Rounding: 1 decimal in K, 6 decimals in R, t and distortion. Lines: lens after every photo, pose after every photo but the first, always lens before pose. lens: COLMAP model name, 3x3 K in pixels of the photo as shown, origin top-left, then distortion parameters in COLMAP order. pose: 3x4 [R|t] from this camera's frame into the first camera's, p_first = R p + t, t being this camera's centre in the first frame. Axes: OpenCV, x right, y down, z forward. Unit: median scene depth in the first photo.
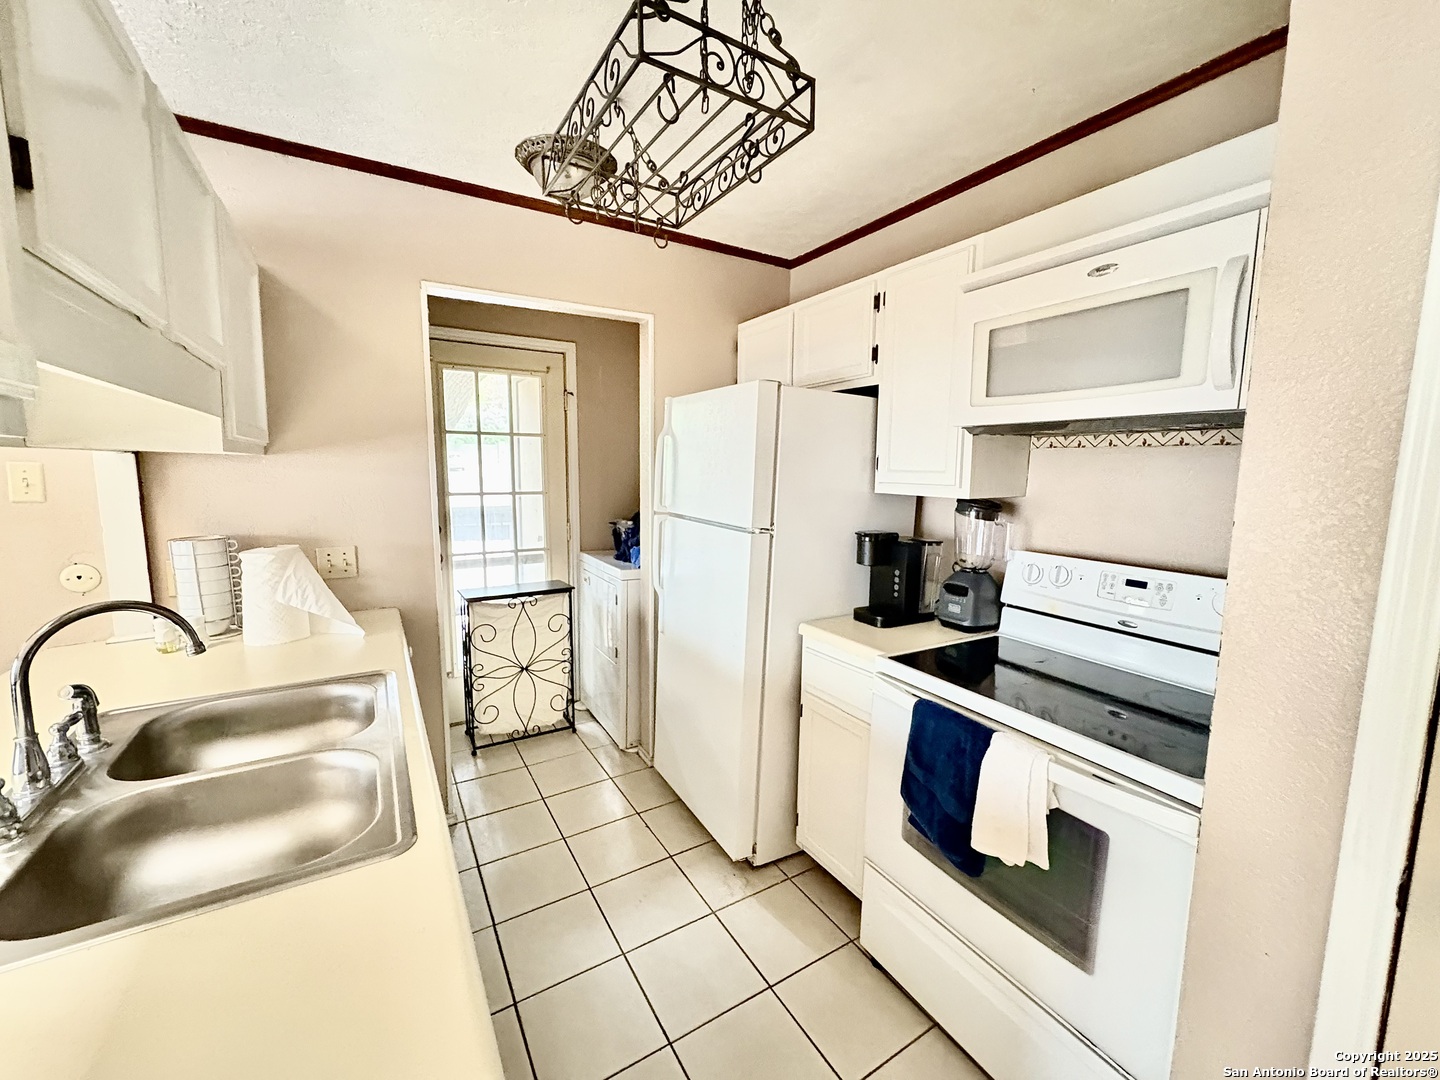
lens RADIAL K [[574.8, 0, 718.9], [0, 574.8, 540.7], [0, 0, 1]] dist [0.001385, 0.000859]
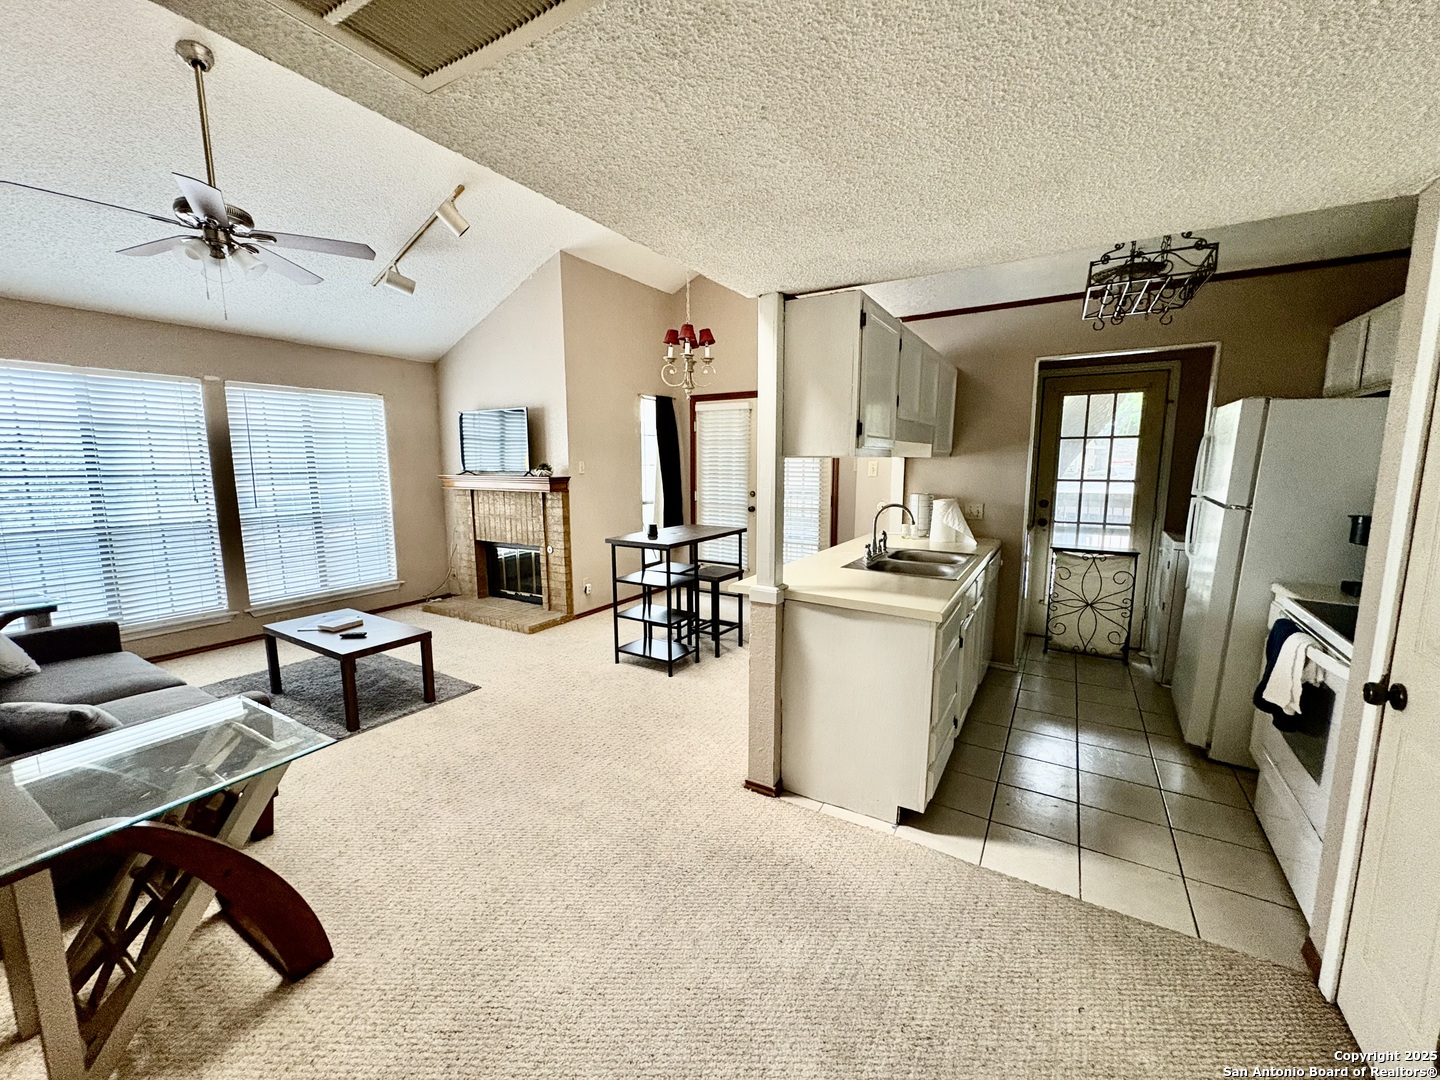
lens RADIAL K [[574.8, 0, 718.9], [0, 574.8, 540.7], [0, 0, 1]] dist [0.001385, 0.000859]
pose [[0.462710, 0.113857, -0.879168, 0.713871], [-0.106238, 0.991693, 0.072516, 0.093293], [0.880121, 0.059847, 0.470962, -0.729516]]
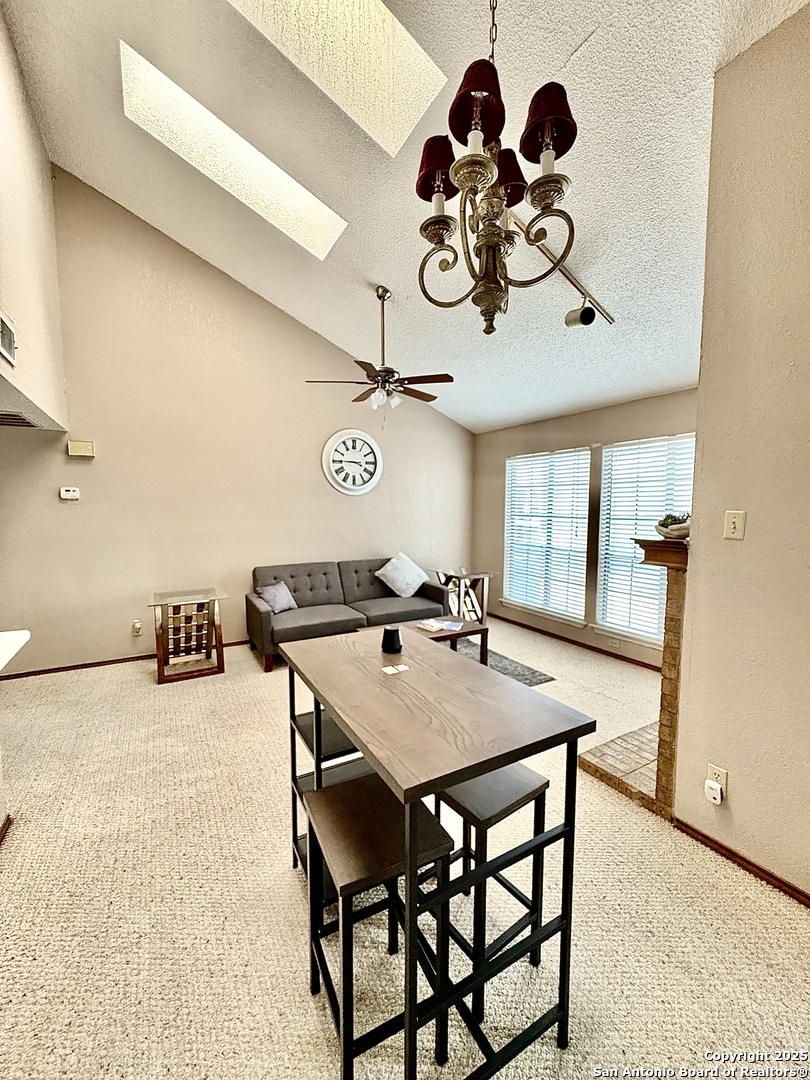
lens RADIAL K [[433.1, 0, 404.4], [0, 433.1, 539.9], [0, 0, 1]] dist [0.001459, 0.000158]
pose [[-0.999763, -0.013334, 0.017215, -1.324376], [-0.009559, 0.979088, 0.203211, -0.130437], [-0.019565, 0.202998, -0.978984, 0.852905]]
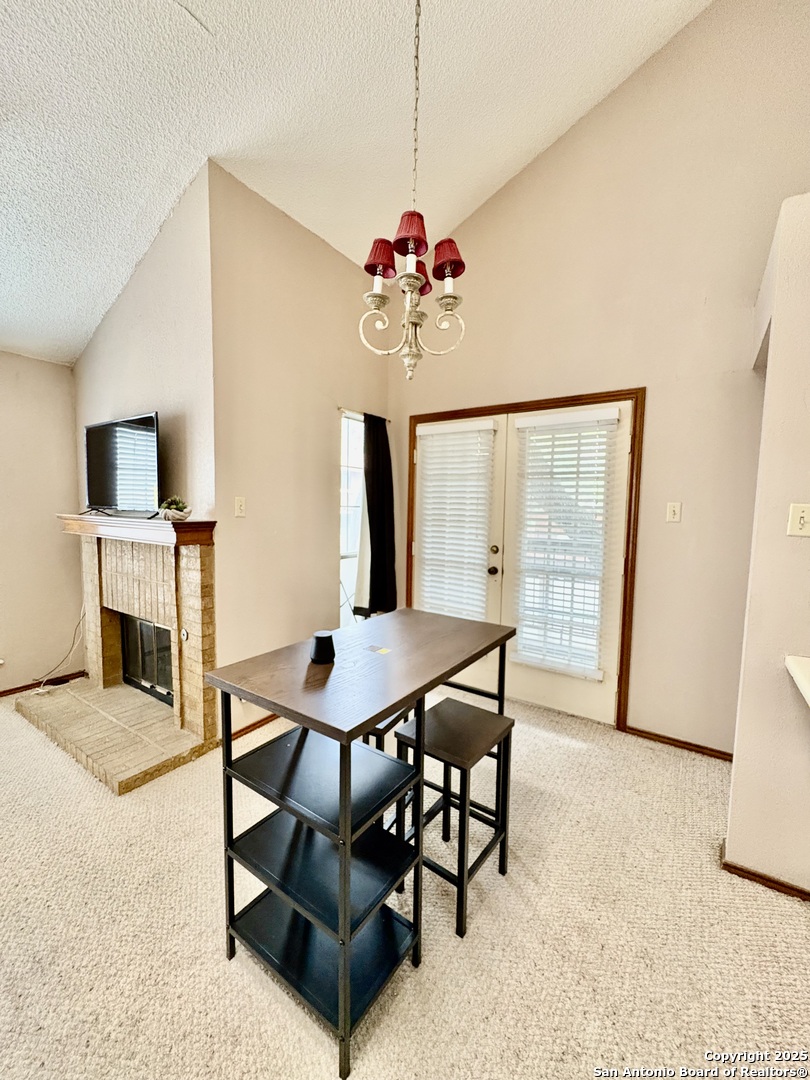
lens RADIAL K [[434.1, 0, 405.0], [0, 434.1, 540.0], [0, 0, 1]] dist [-0.001348, 0.000038]
pose [[0.419216, 0.068318, -0.905312, -0.593137], [-0.128439, 0.991598, 0.015354, 0.032182], [0.898755, 0.109841, 0.424469, -0.143257]]
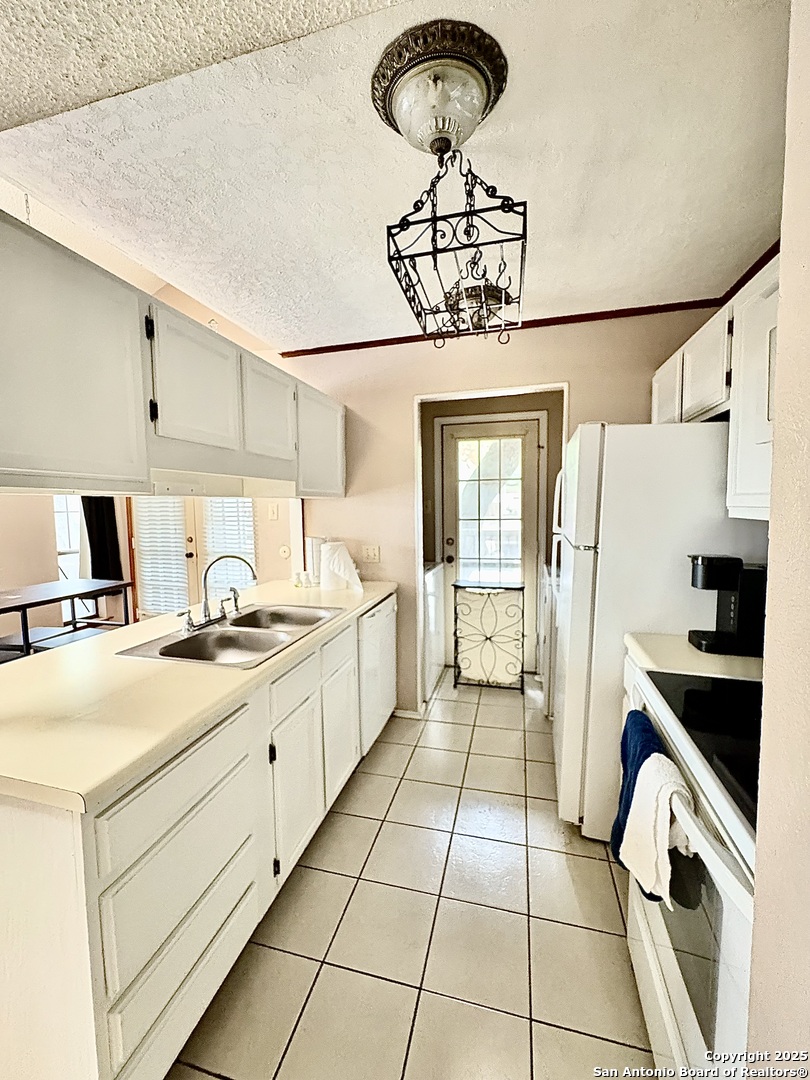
lens RADIAL K [[433.1, 0, 404.4], [0, 433.1, 539.9], [0, 0, 1]] dist [0.001459, 0.000158]
pose [[0.693854, 0.038146, -0.719104, 0.457742], [-0.070945, 0.997359, -0.015547, 0.006646], [0.716612, 0.061804, 0.694728, 0.097752]]
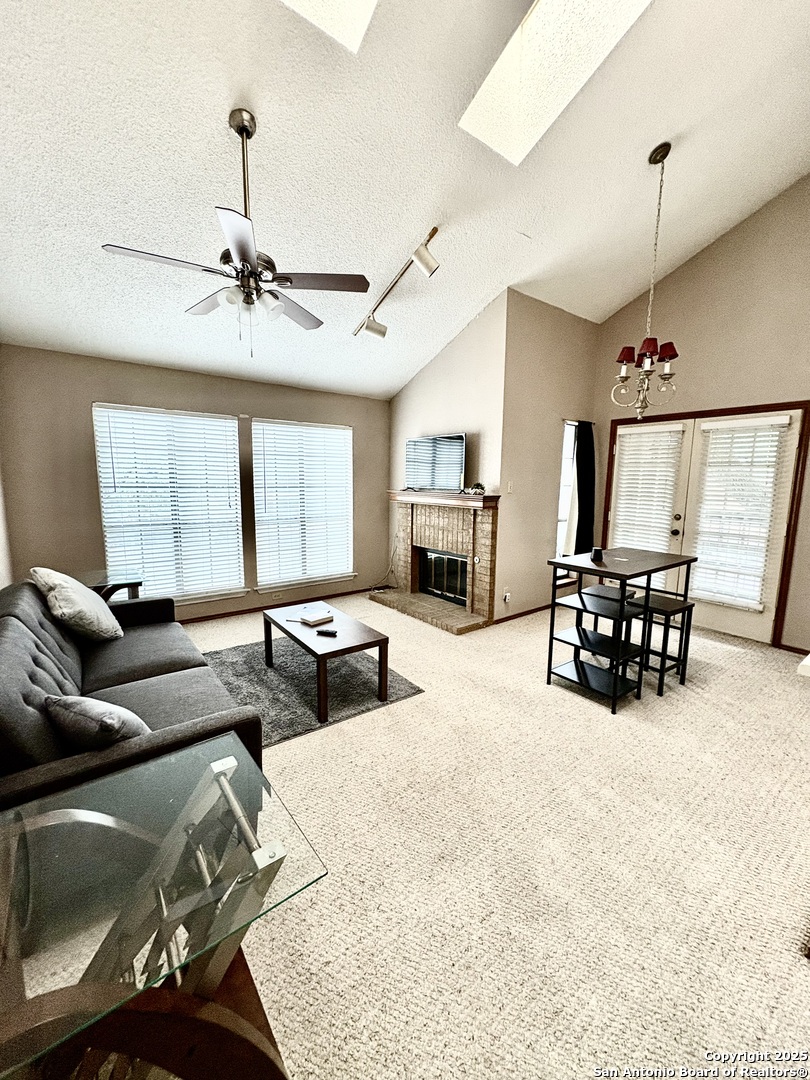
lens RADIAL K [[431.1, 0, 405.0], [0, 431.1, 540.0], [0, 0, 1]] dist [0.001385, 0.000859]
pose [[0.109452, 0.134447, -0.984857, 0.163039], [-0.136480, 0.983459, 0.119088, 0.093057], [0.984578, 0.121379, 0.125991, -0.824092]]
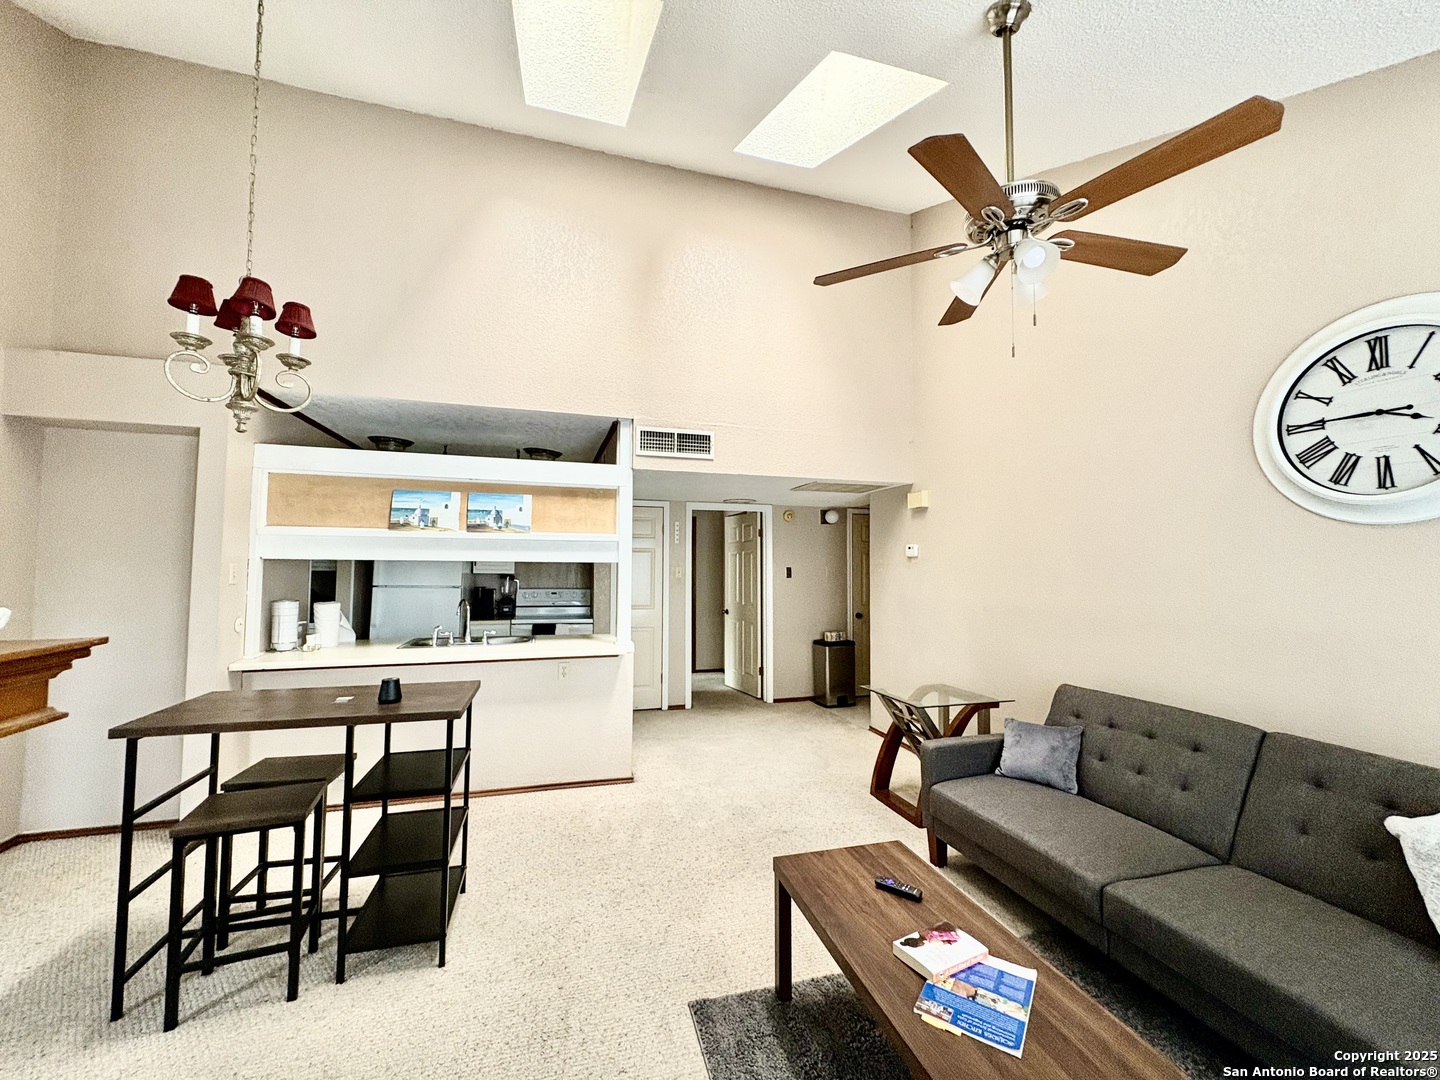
lens RADIAL K [[574.8, 0, 718.9], [0, 574.8, 540.7], [0, 0, 1]] dist [0.001385, 0.000859]
pose [[0.254750, 0.033983, 0.966410, -2.239289], [0.121460, 0.990343, -0.066842, 0.094327], [-0.959349, 0.134408, 0.248162, -0.893918]]
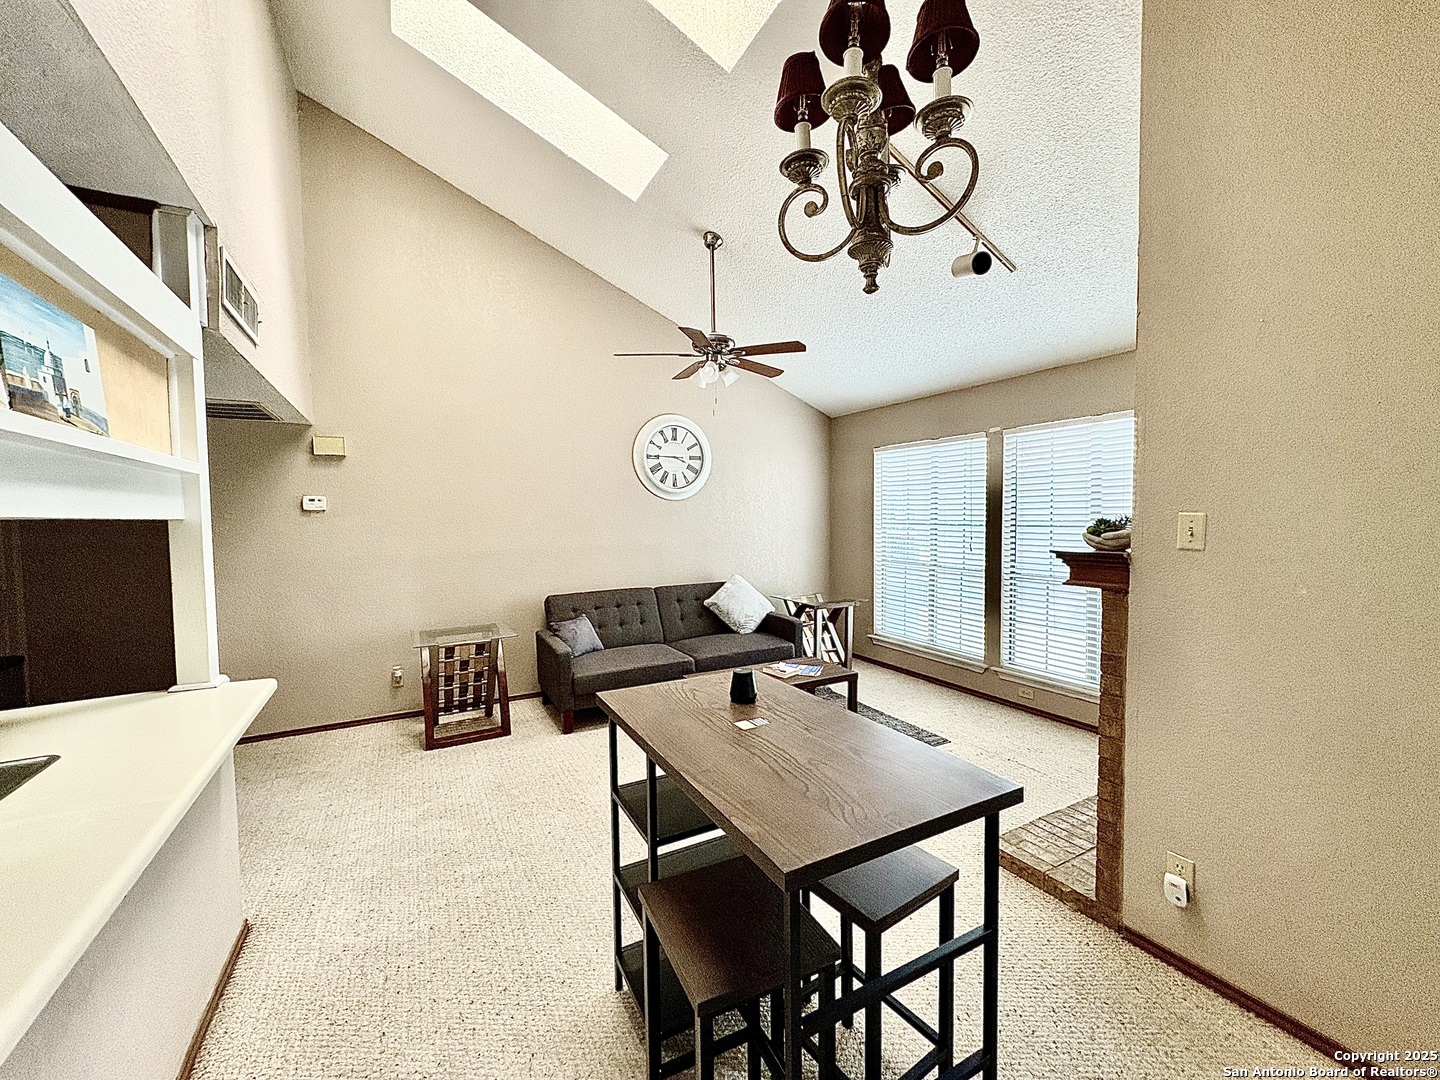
lens RADIAL K [[574.8, 0, 718.9], [0, 574.8, 540.7], [0, 0, 1]] dist [0.001385, 0.000859]
pose [[-0.999067, 0.001070, 0.043169, -1.288327], [0.008503, 0.984993, 0.172386, -0.132195], [-0.042337, 0.172592, -0.984083, 0.879341]]
